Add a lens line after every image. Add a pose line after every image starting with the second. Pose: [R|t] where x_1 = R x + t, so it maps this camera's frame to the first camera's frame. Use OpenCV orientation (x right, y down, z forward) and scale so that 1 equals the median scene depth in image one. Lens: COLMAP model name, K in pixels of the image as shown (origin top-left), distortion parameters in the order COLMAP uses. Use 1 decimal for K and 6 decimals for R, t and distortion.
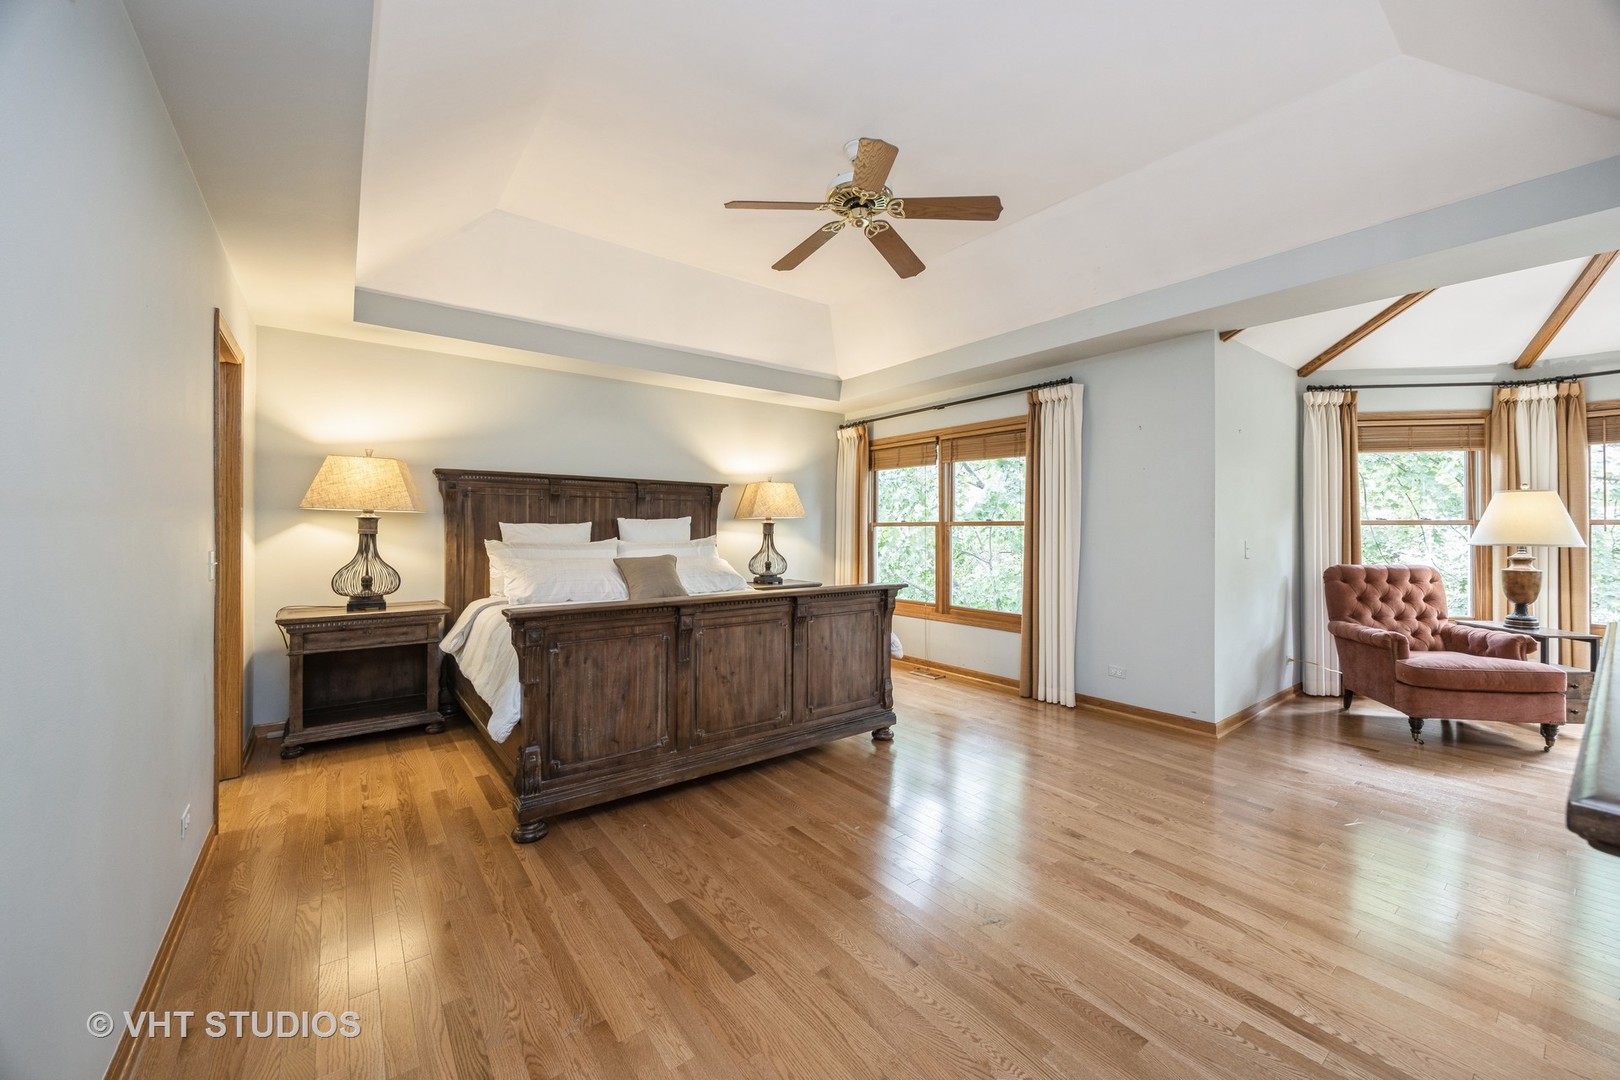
lens RADIAL K [[624.2, 0, 811.3], [0, 624.2, 531.9], [0, 0, 1]] dist [-0.001178, 0.001382]
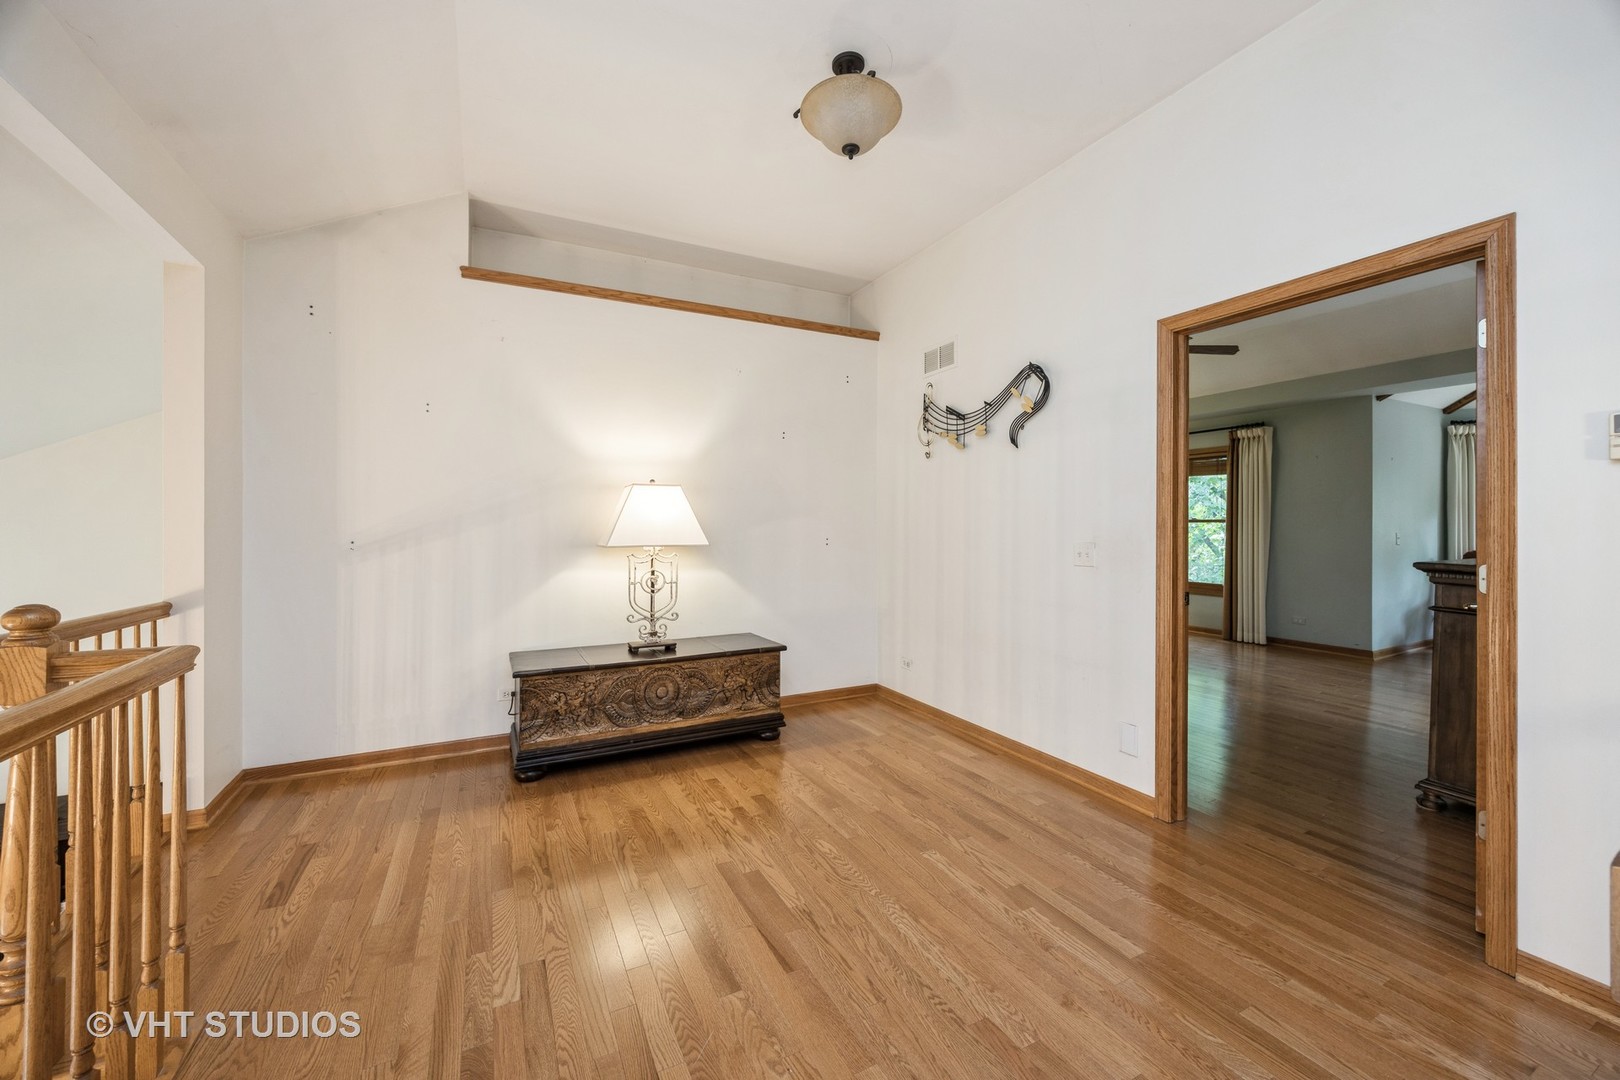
lens RADIAL K [[624.2, 0, 810.6], [0, 624.2, 529.3], [0, 0, 1]] dist [-0.001178, 0.001382]
pose [[0.984956, 0.001349, -0.172798, -0.373826], [-0.002332, 0.999982, -0.005485, 0.017312], [0.172788, 0.005806, 0.984942, -0.624470]]
